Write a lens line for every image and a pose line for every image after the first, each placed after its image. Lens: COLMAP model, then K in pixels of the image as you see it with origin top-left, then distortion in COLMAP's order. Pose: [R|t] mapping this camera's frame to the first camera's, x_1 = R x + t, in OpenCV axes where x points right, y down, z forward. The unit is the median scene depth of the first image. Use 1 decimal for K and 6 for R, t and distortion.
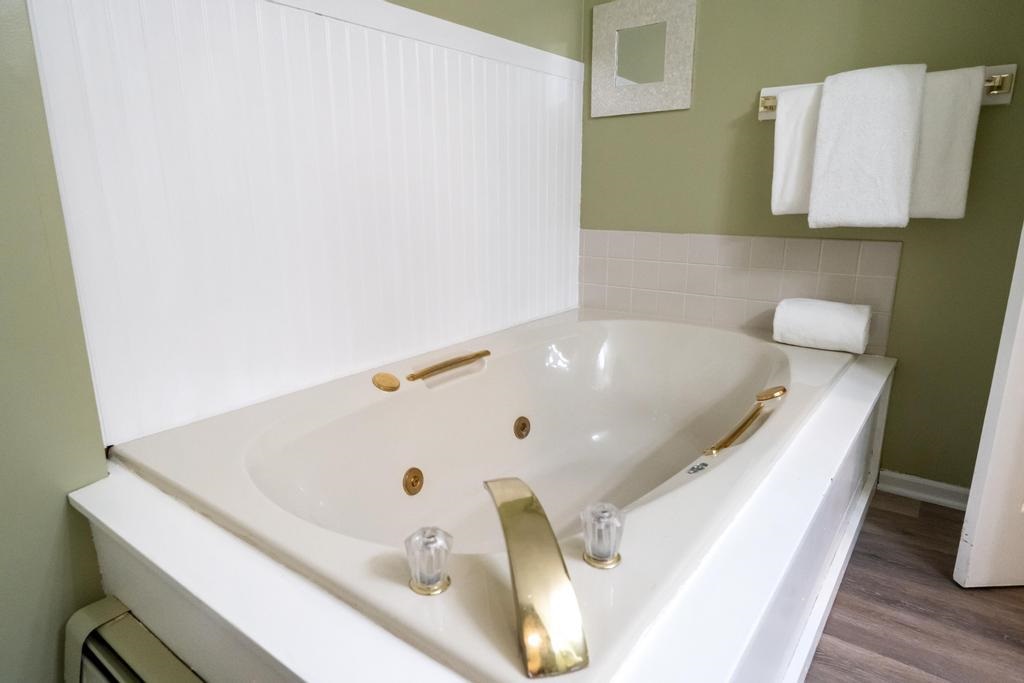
lens RADIAL K [[607.0, 0, 512.0], [0, 607.0, 341.5], [0, 0, 1]] dist [-0.000474, -0.000667]
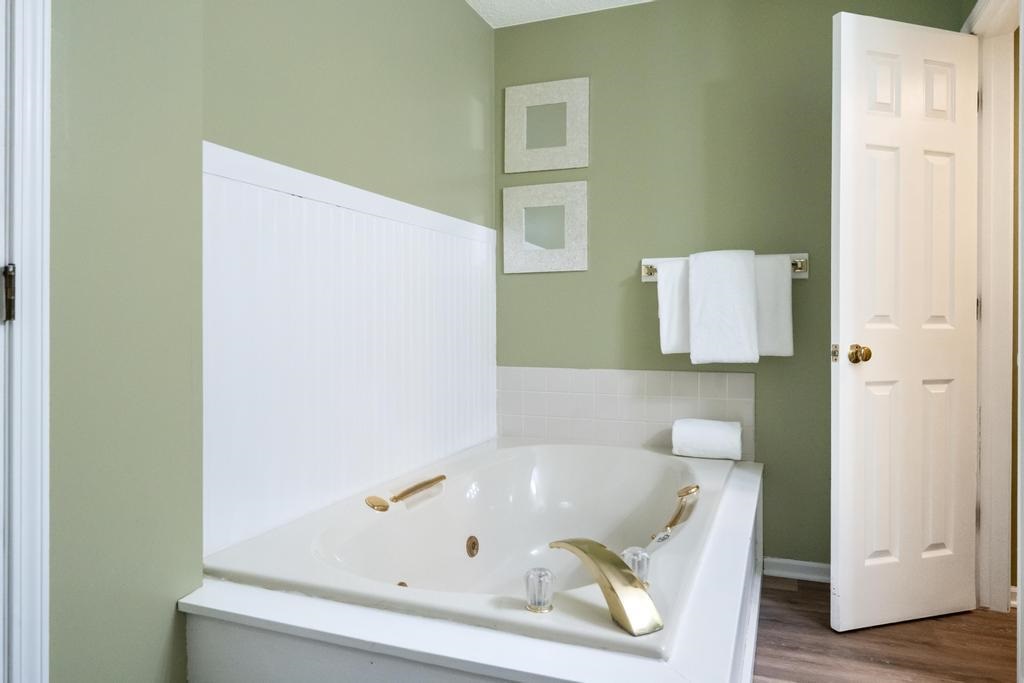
lens RADIAL K [[680.1, 0, 508.7], [0, 680.1, 324.9], [0, 0, 1]] dist [0.000742, -0.000691]
pose [[0.966789, 0.000990, 0.255572, -0.263071], [0.059569, 0.971577, -0.229105, 0.043065], [-0.248535, 0.236720, 0.939252, -0.294637]]
